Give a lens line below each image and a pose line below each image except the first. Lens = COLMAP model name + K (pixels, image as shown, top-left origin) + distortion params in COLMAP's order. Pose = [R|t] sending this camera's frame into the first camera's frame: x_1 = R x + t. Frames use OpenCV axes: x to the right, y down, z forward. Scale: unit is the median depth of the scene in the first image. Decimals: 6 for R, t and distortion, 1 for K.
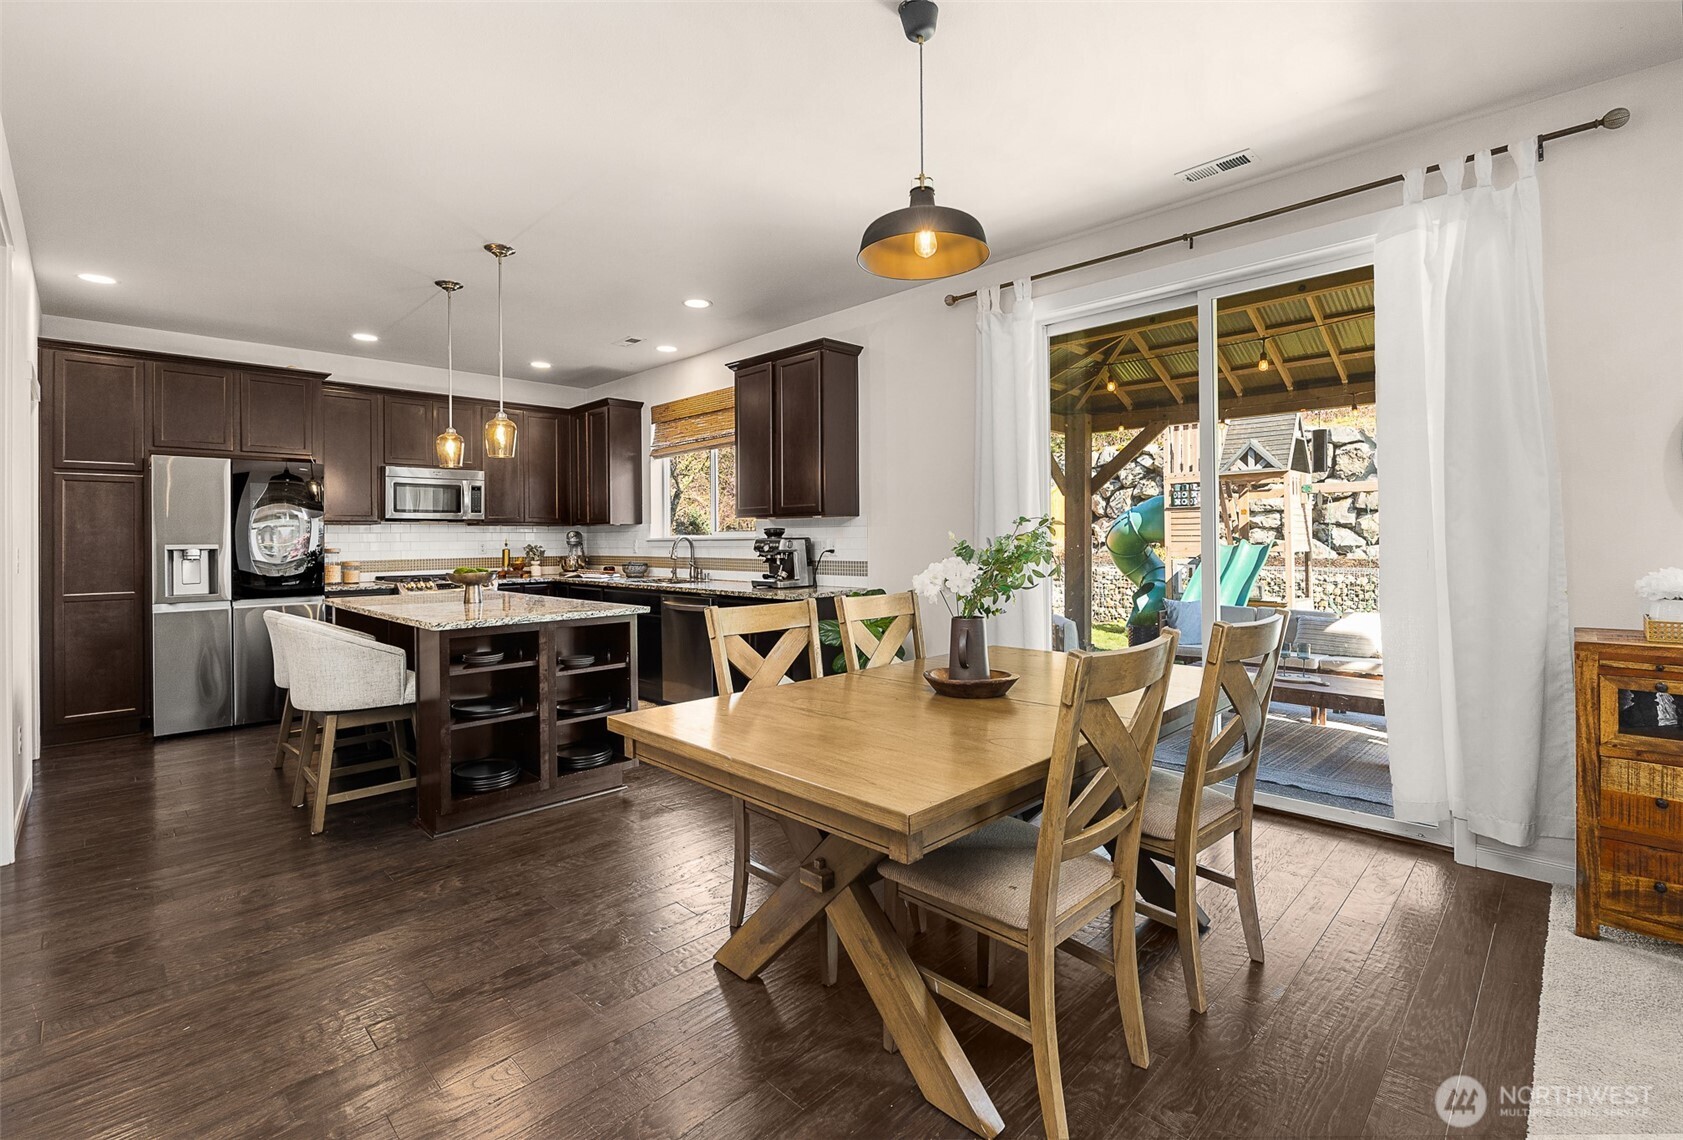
lens RADIAL K [[764.5, 0, 833.6], [0, 764.5, 531.7], [0, 0, 1]] dist [-0.004428, -0.001511]
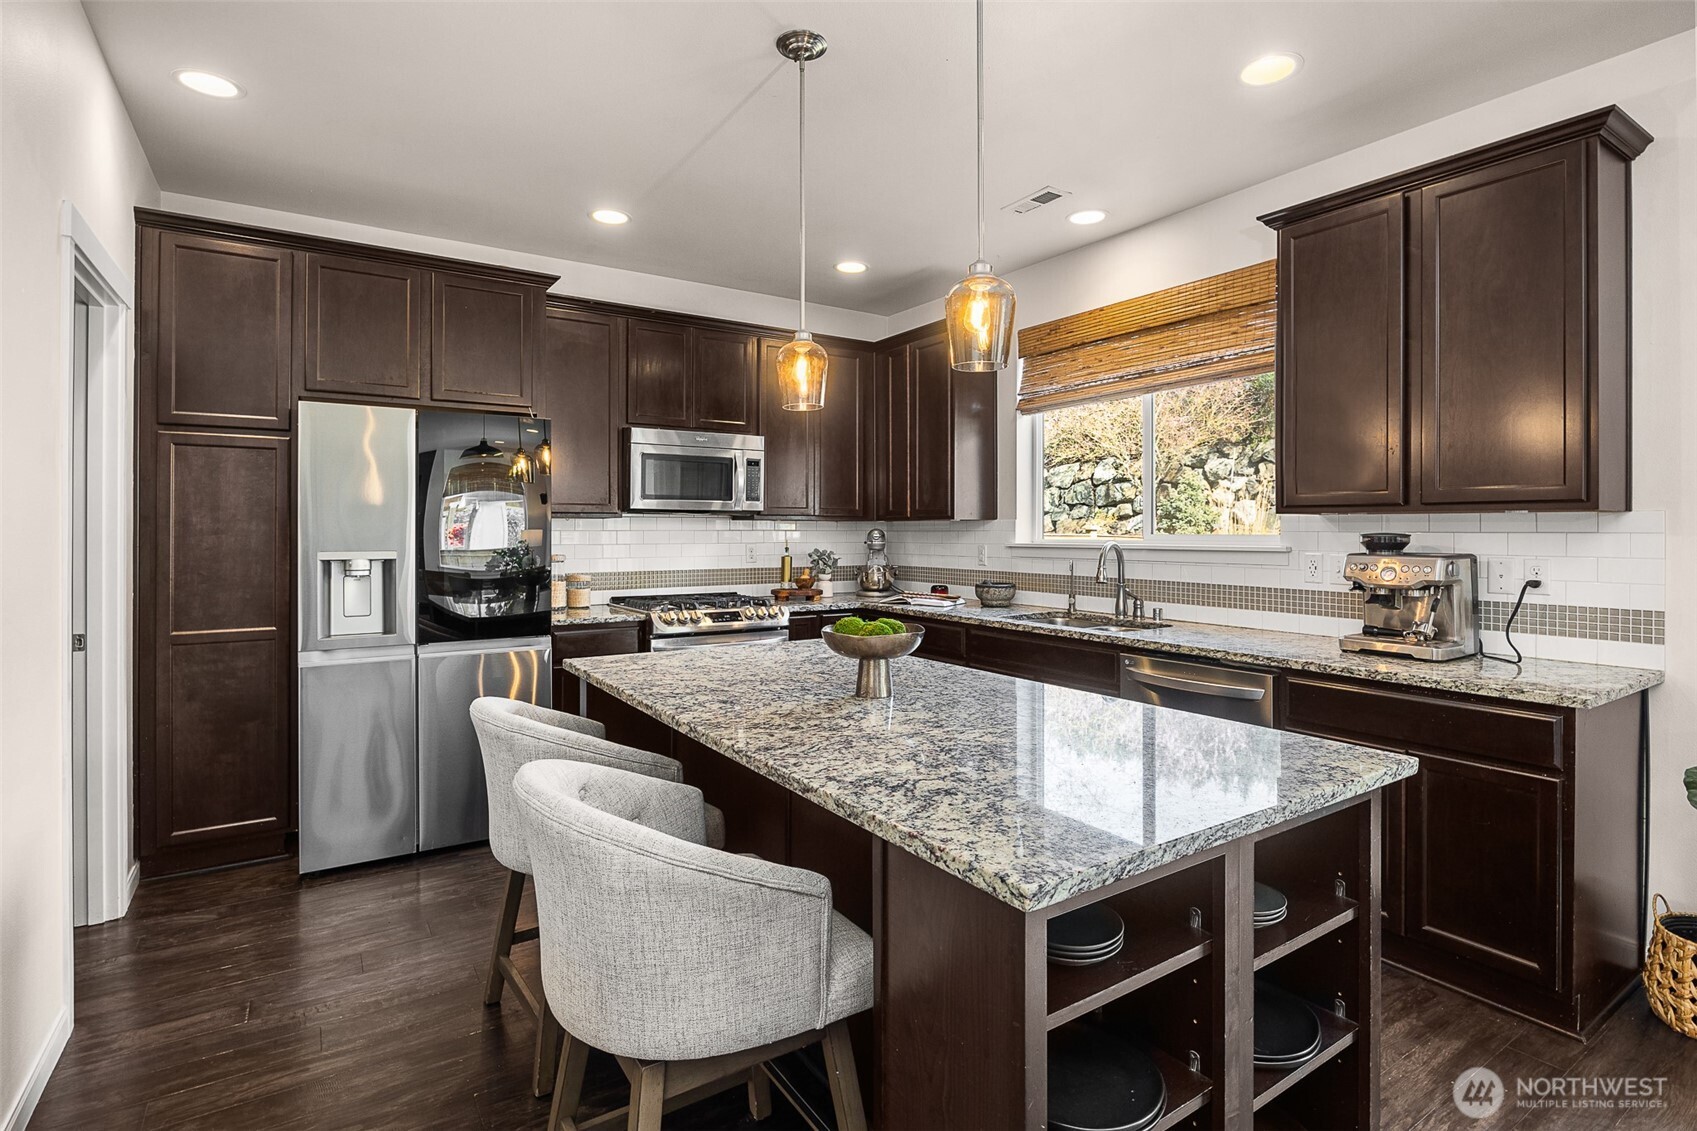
lens RADIAL K [[827.2, 0, 847.4], [0, 827.2, 528.1], [0, 0, 1]] dist [-0.016356, 0.000526]
pose [[0.981374, 0.010381, -0.191827, -0.276686], [-0.009092, 0.999930, 0.007598, -0.008066], [0.191893, -0.005712, 0.981399, 0.356756]]
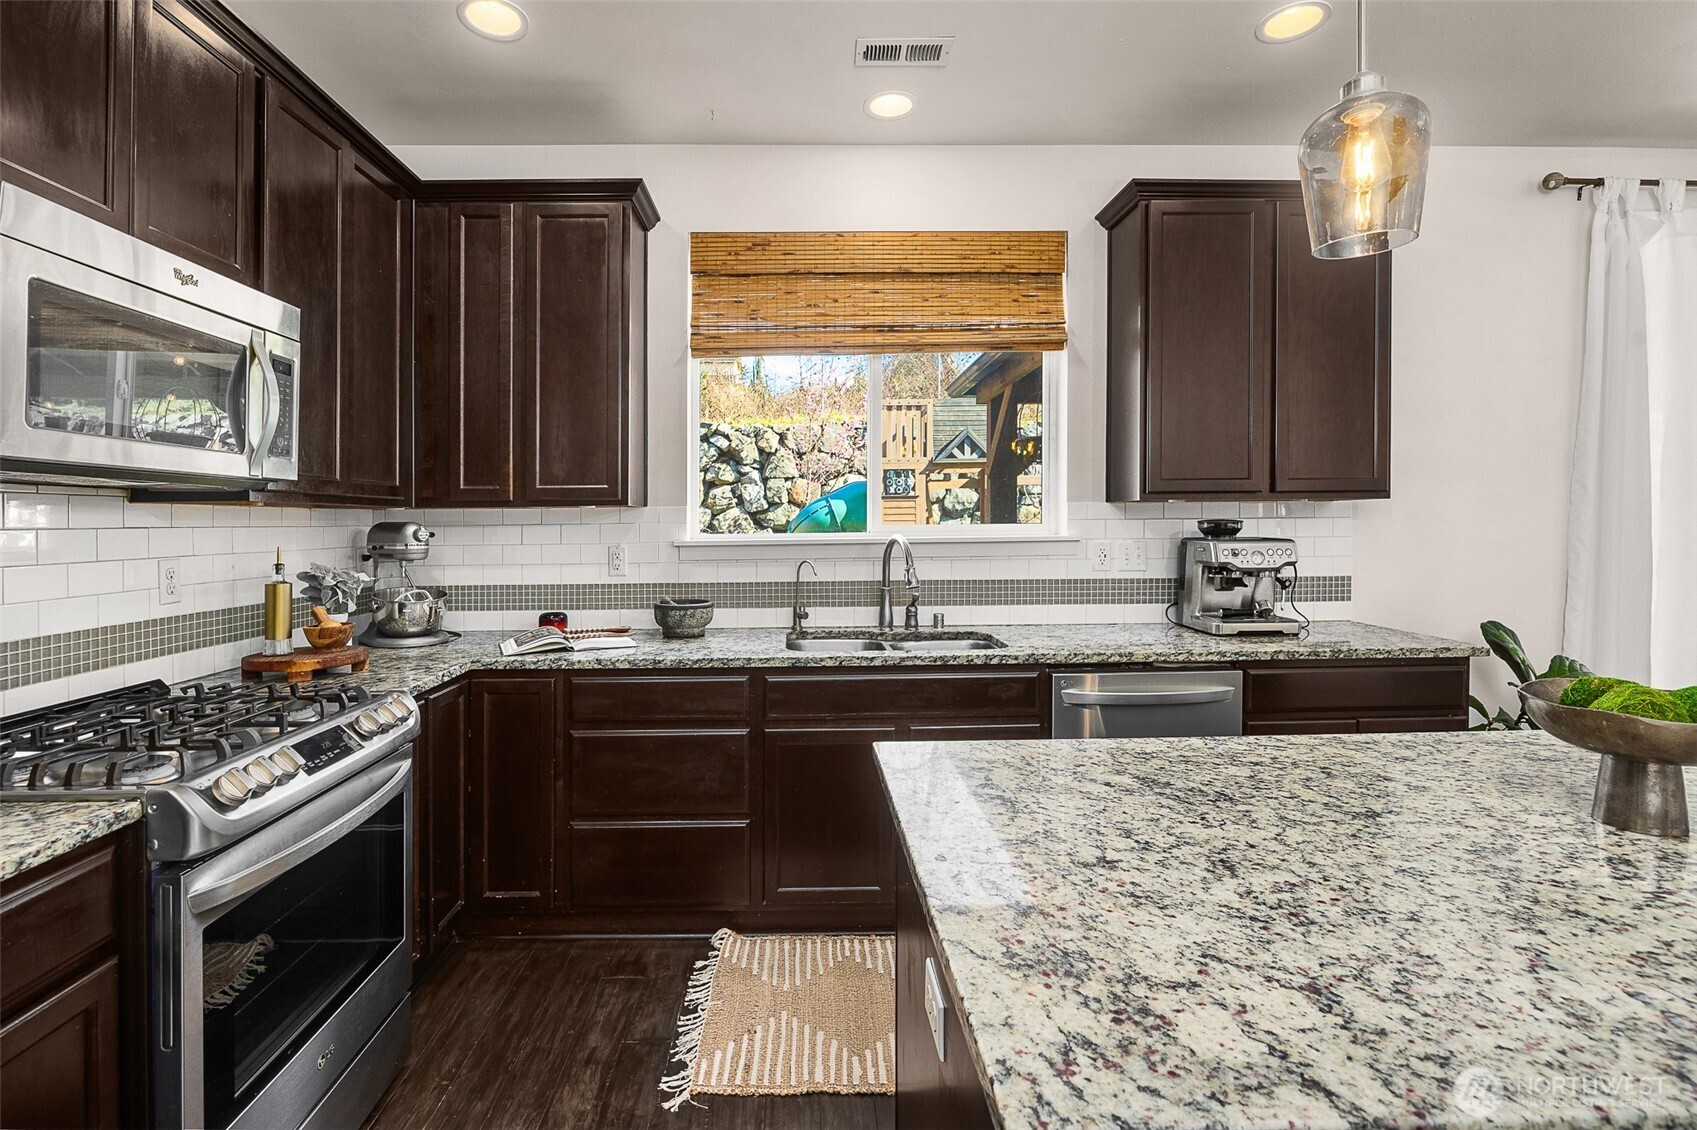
lens RADIAL K [[852.2, 0, 798.6], [0, 852.2, 527.9], [0, 0, 1]] dist [0.005395, 0.000769]
pose [[0.677517, -0.001801, 0.735505, -0.616211], [-0.004712, 0.999966, 0.006790, -0.001951], [-0.735492, -0.008066, 0.677485, 0.713357]]
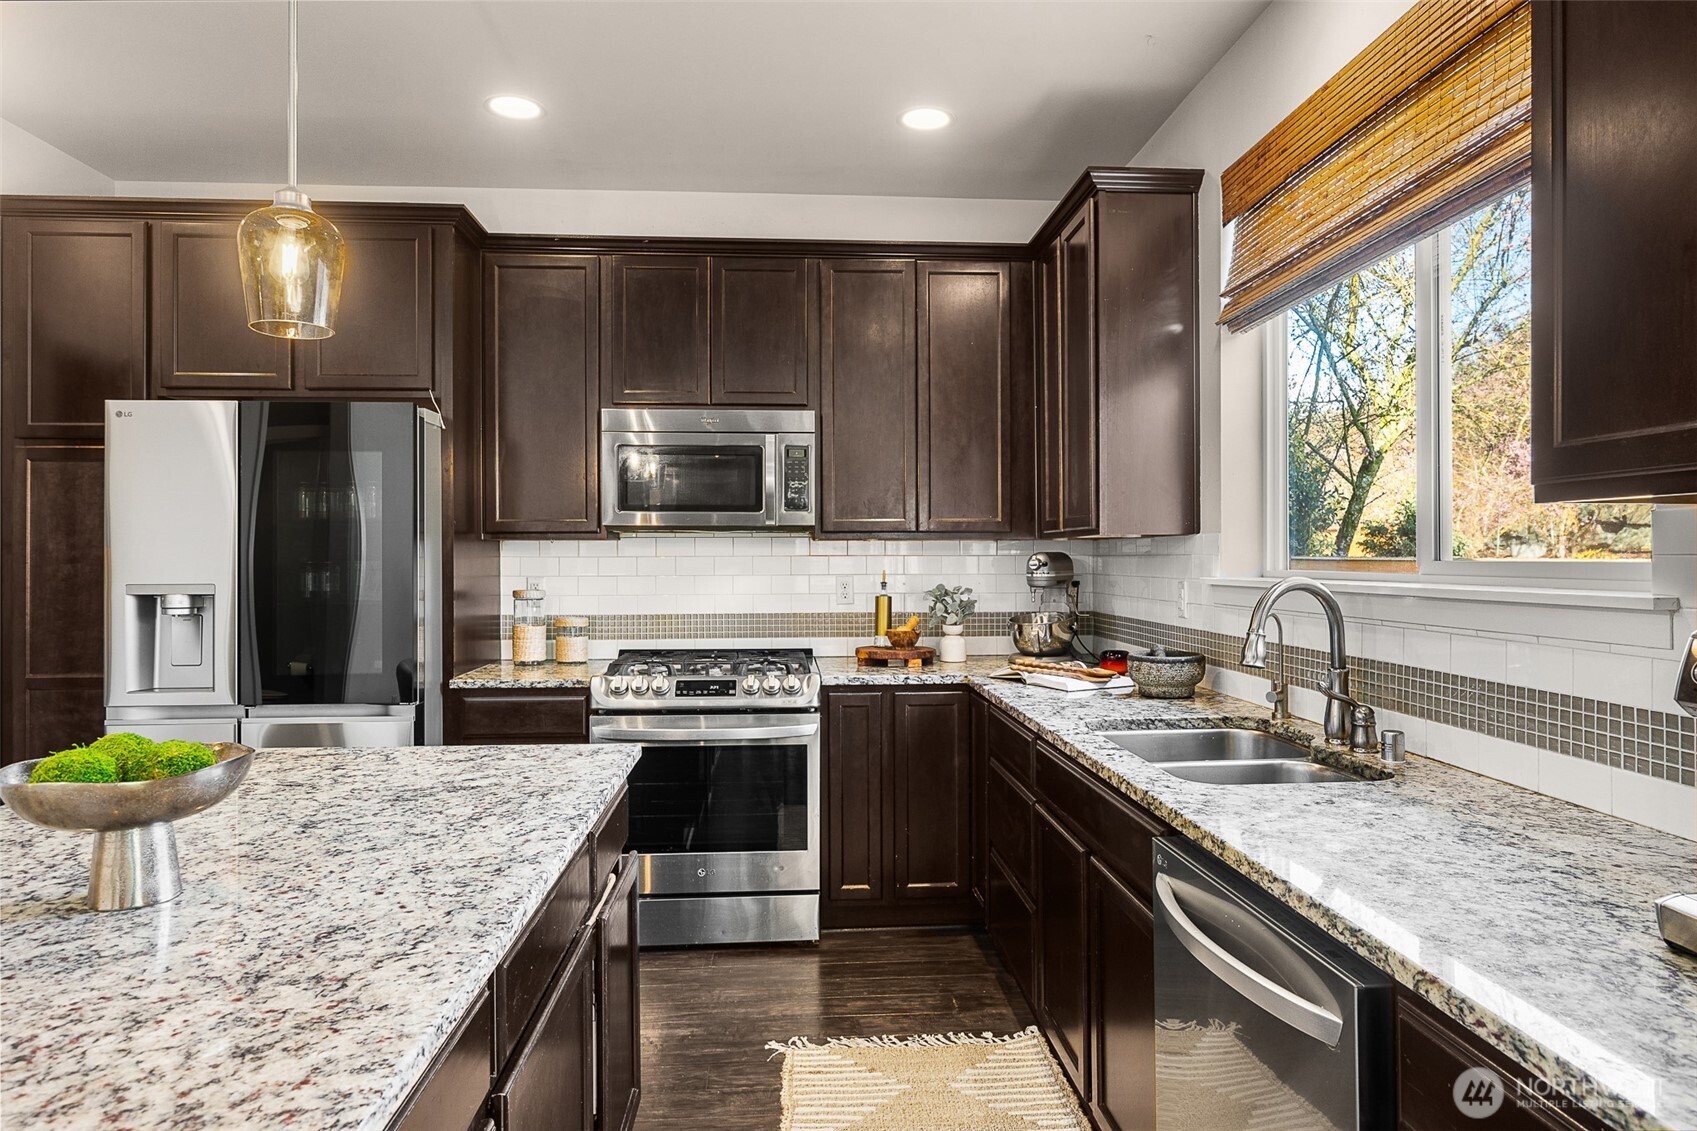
lens RADIAL K [[1029.1, 0, 856.1], [0, 1029.1, 548.5], [0, 0, 1]] dist [-0.006998, -0.000855]
pose [[0.761976, 0.004192, -0.647591, -0.083483], [0.000896, 0.999971, 0.007528, -0.008219], [0.647604, -0.006316, 0.761951, 0.639292]]
